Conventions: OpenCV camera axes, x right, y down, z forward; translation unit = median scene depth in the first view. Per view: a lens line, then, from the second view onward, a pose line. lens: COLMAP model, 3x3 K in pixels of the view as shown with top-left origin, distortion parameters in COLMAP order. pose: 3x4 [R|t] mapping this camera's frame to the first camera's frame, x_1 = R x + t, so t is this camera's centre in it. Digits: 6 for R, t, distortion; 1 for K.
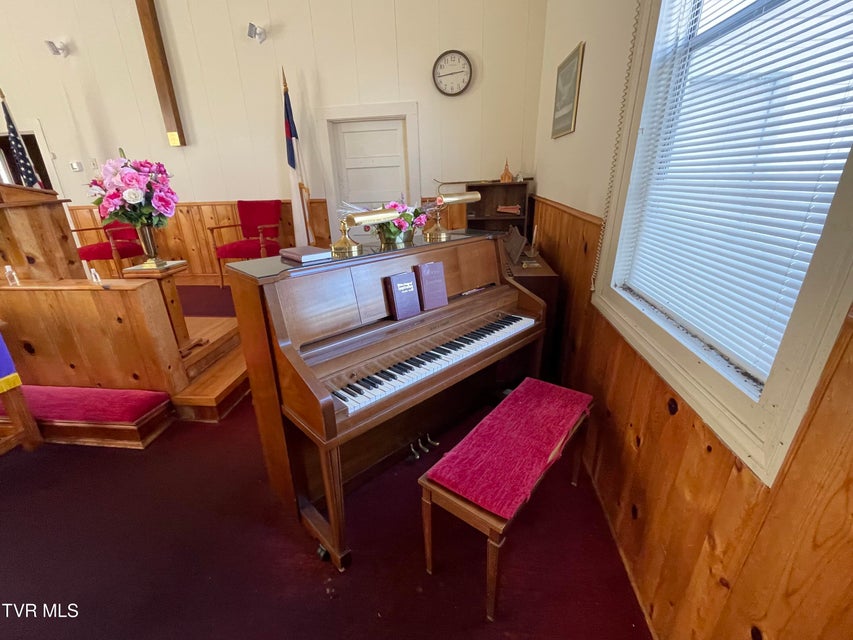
lens RADIAL K [[376.0, 0, 426.9], [0, 376.0, 320.3], [0, 0, 1]] dist [-0.000709, -0.000162]
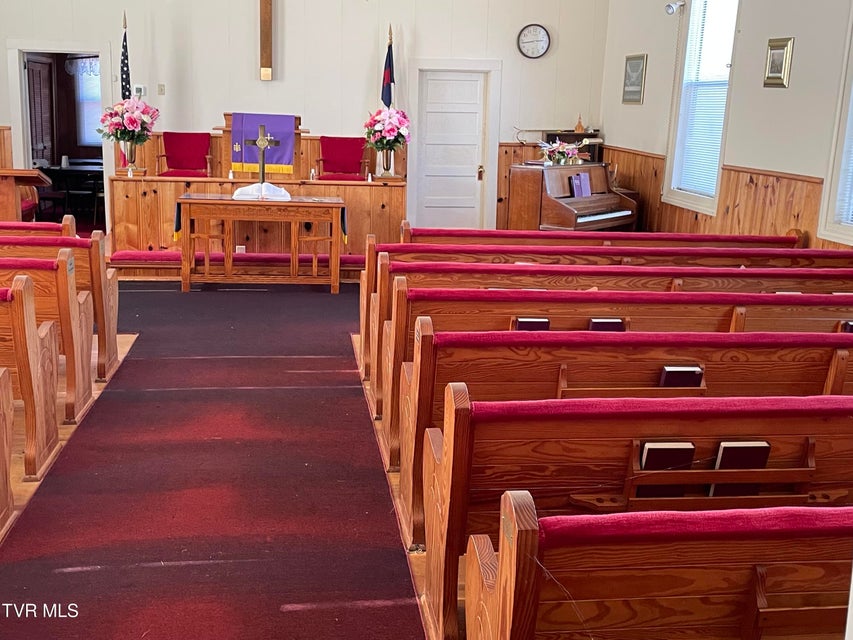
lens RADIAL K [[1053.0, 0, 424.9], [0, 1053.0, 302.0], [0, 0, 1]] dist [0.139660, -0.305236]
pose [[0.972582, 0.015315, 0.232055, -1.026130], [0.026272, 0.984206, -0.175064, 0.721803], [-0.231071, 0.176361, 0.956819, -1.964906]]
